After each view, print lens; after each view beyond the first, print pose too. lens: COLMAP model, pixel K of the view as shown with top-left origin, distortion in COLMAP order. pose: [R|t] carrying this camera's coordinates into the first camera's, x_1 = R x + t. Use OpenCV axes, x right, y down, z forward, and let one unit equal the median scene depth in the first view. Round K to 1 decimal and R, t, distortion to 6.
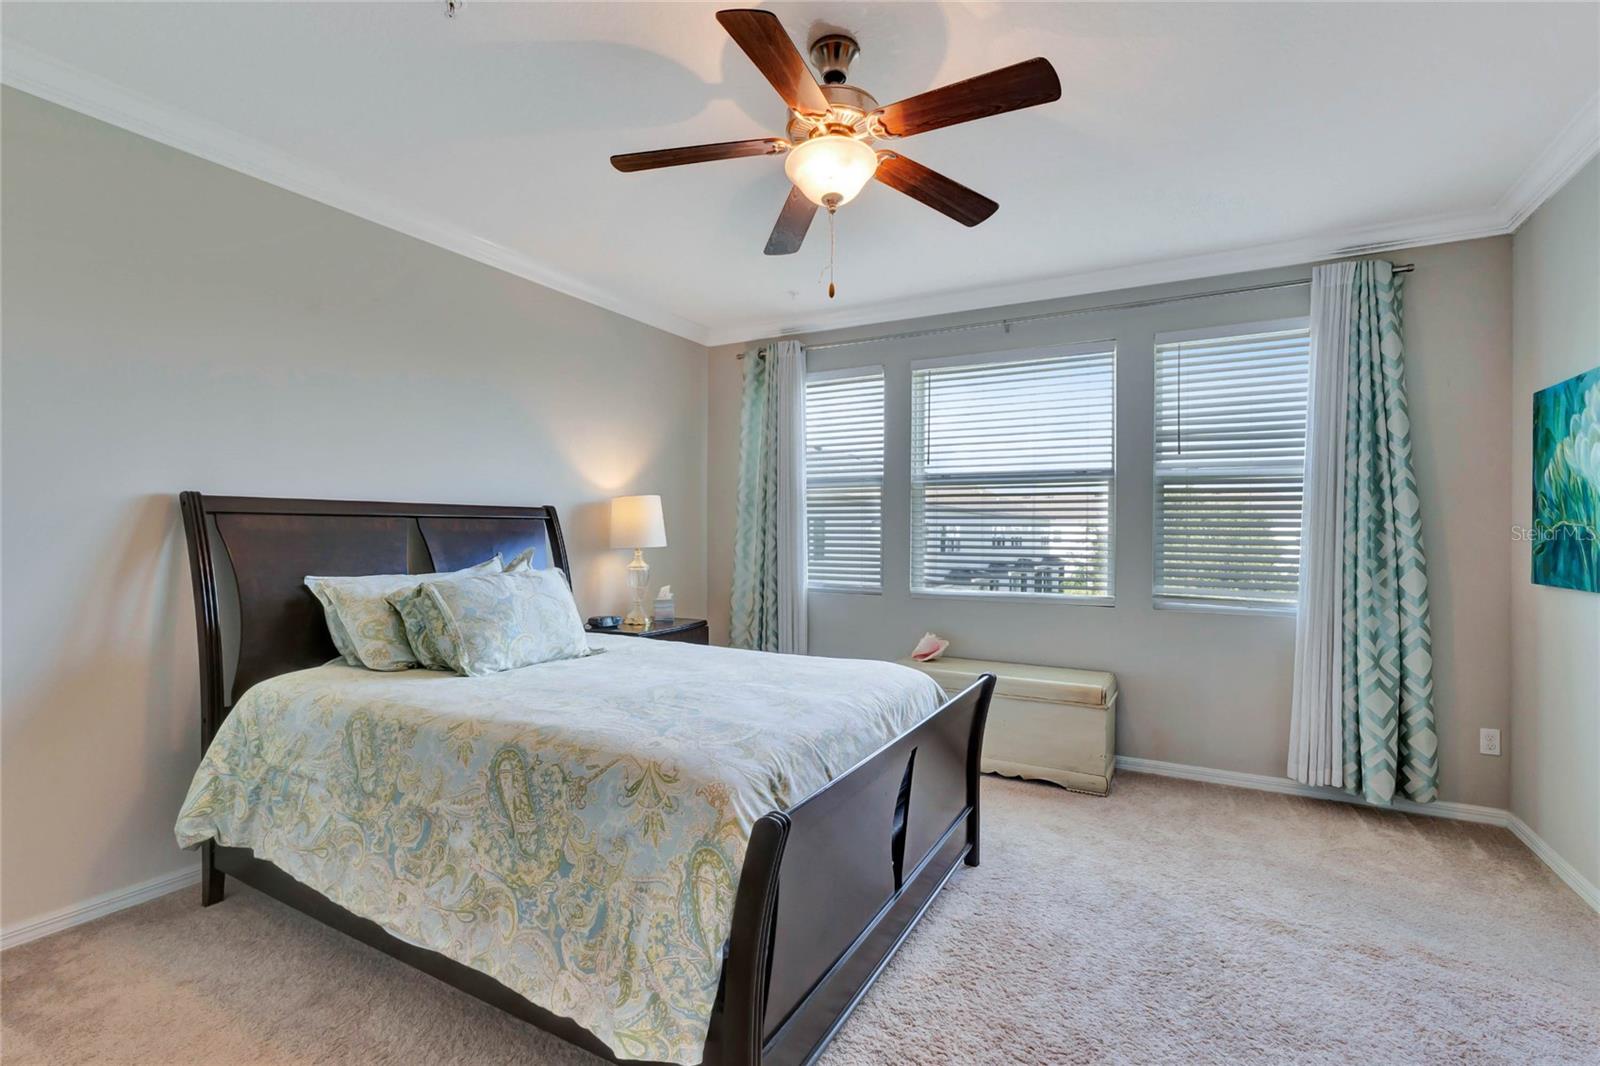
lens RADIAL K [[718.0, 0, 800.9], [0, 718.0, 526.0], [0, 0, 1]] dist [-0.005180, -0.000031]
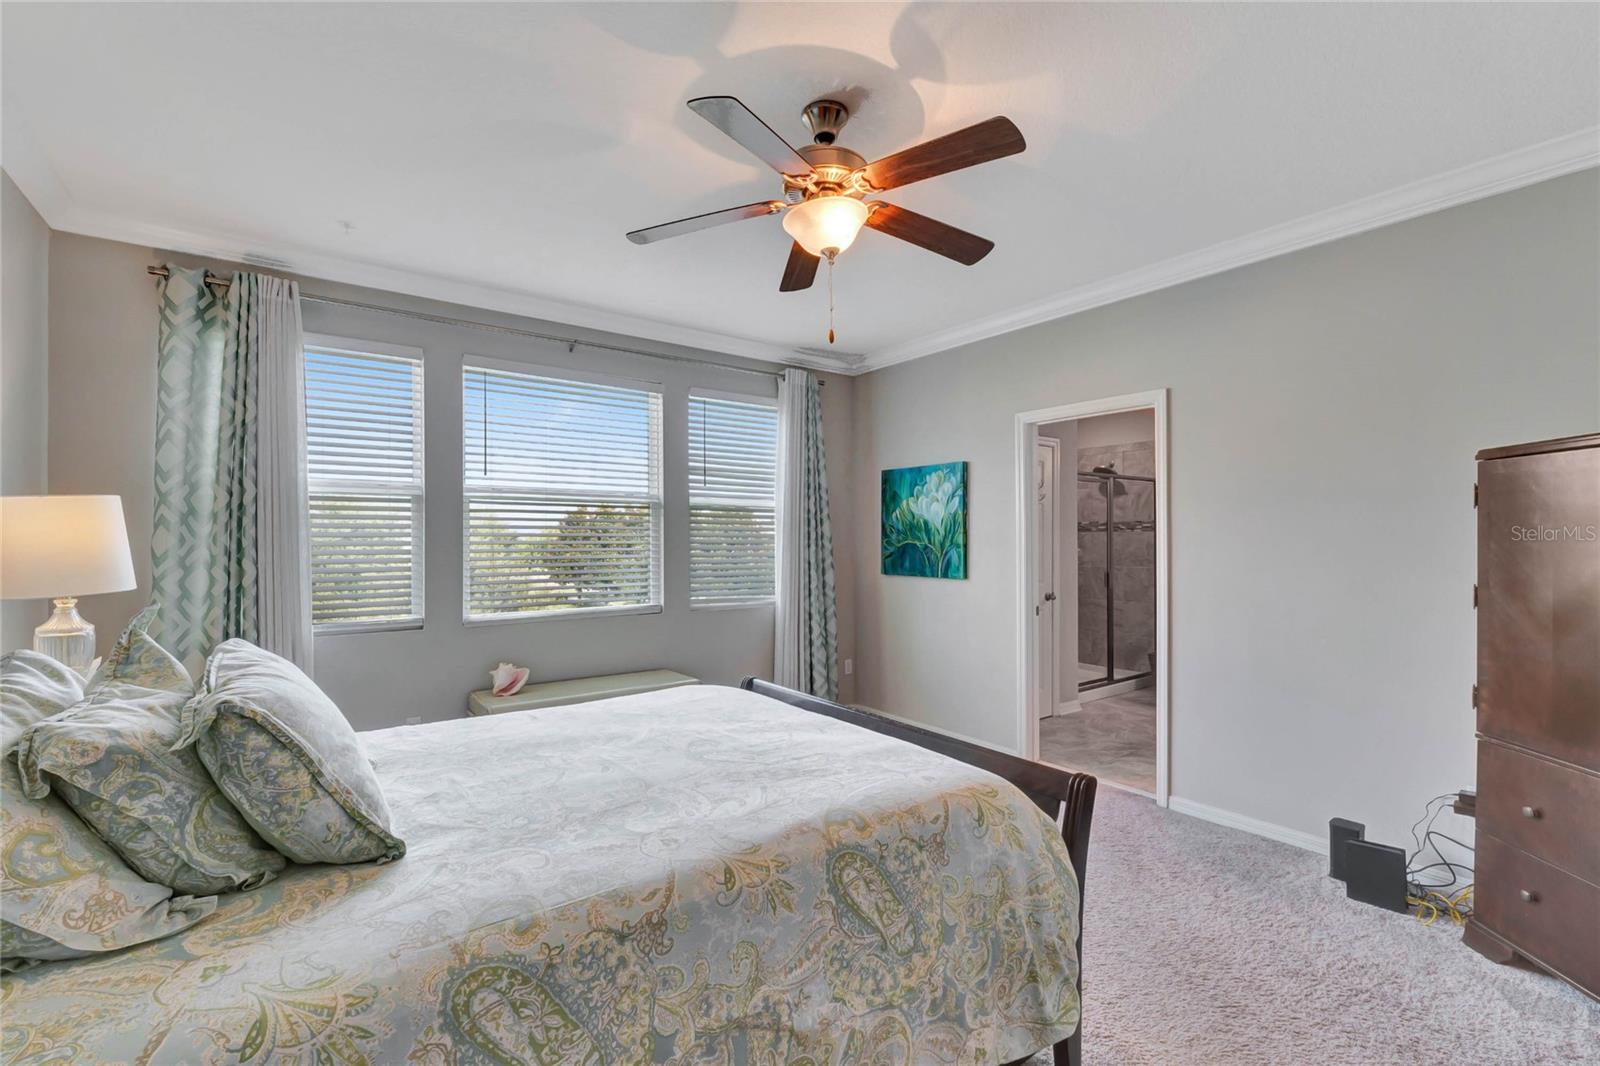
lens RADIAL K [[694.8, 0, 800.8], [0, 694.8, 530.0], [0, 0, 1]] dist [-0.009907, 0.000286]
pose [[0.416778, 0.006611, 0.908984, -0.730693], [-0.002886, 0.999978, -0.005949, -0.023526], [-0.909004, -0.000144, 0.416788, 0.477883]]
